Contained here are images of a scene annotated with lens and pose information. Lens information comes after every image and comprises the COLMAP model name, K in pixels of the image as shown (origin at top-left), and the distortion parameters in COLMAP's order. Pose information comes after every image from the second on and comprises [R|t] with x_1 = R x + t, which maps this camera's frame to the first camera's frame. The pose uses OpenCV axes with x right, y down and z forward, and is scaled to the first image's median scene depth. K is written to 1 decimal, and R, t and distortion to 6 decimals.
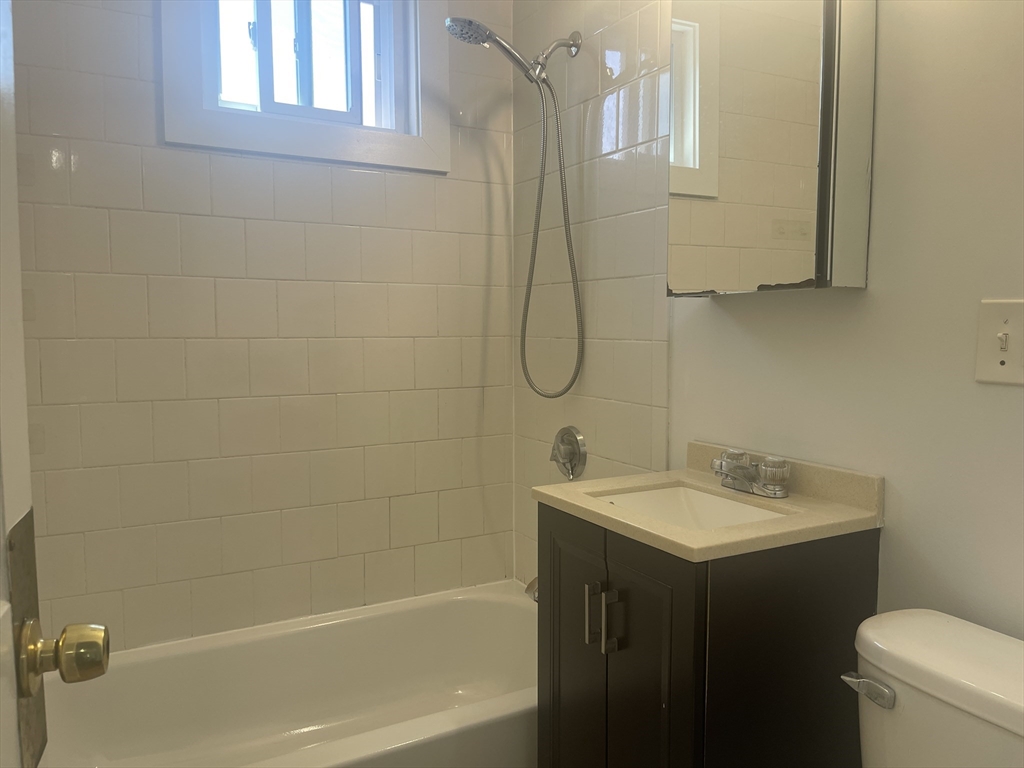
lens RADIAL K [[760.2, 0, 509.4], [0, 760.2, 387.2], [0, 0, 1]] dist [0.075181, -0.109933]
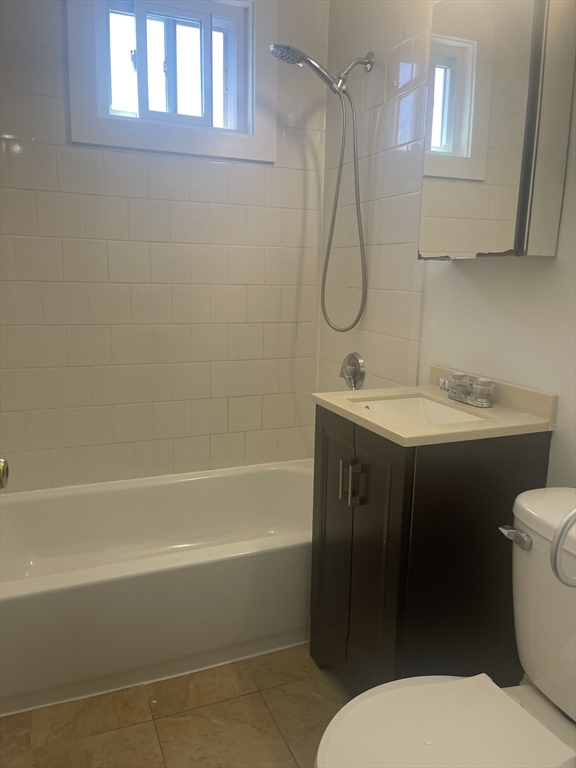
lens RADIAL K [[570.1, 0, 287.3], [0, 570.1, 382.6], [0, 0, 1]] dist [0.075181, -0.109933]
pose [[0.993598, 0.039754, -0.105752, 0.075930], [-0.028364, 0.993843, 0.107102, -0.002501], [0.109359, -0.103416, 0.988608, -0.054268]]
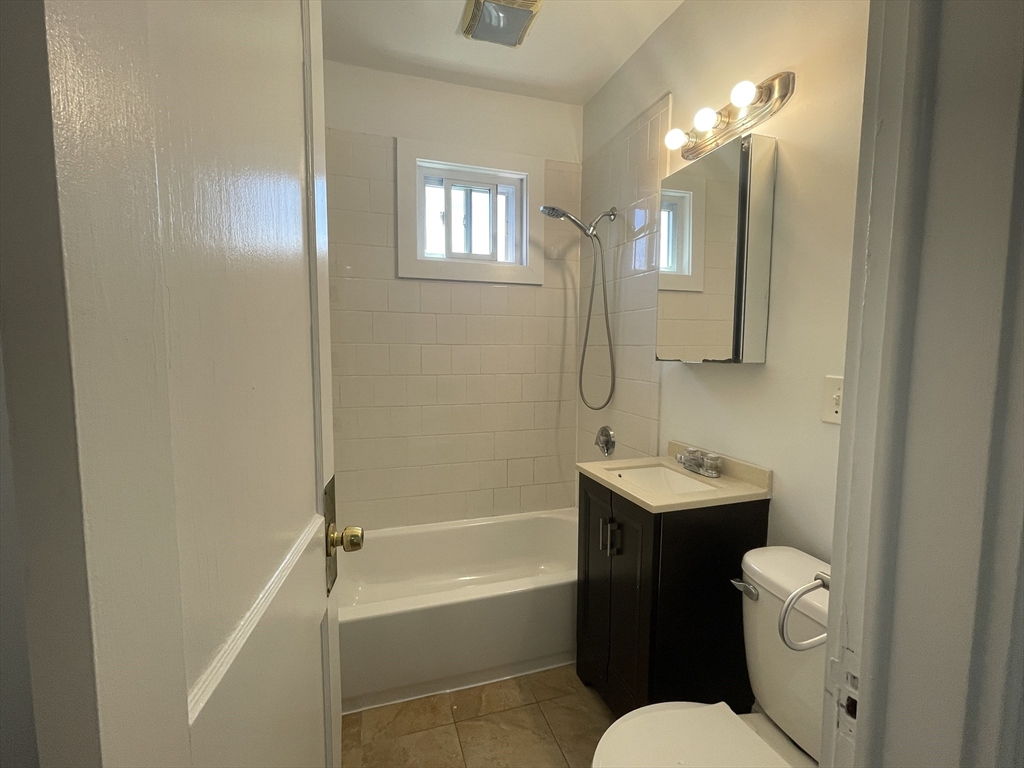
lens RADIAL K [[450.0, 0, 507.6], [0, 450.0, 387.5], [0, 0, 1]] dist [0.000152, -0.014201]
pose [[0.981418, 0.021360, -0.190689, 0.055814], [-0.019847, 0.999755, 0.009841, -0.048983], [0.190852, -0.005874, 0.981601, -0.087528]]
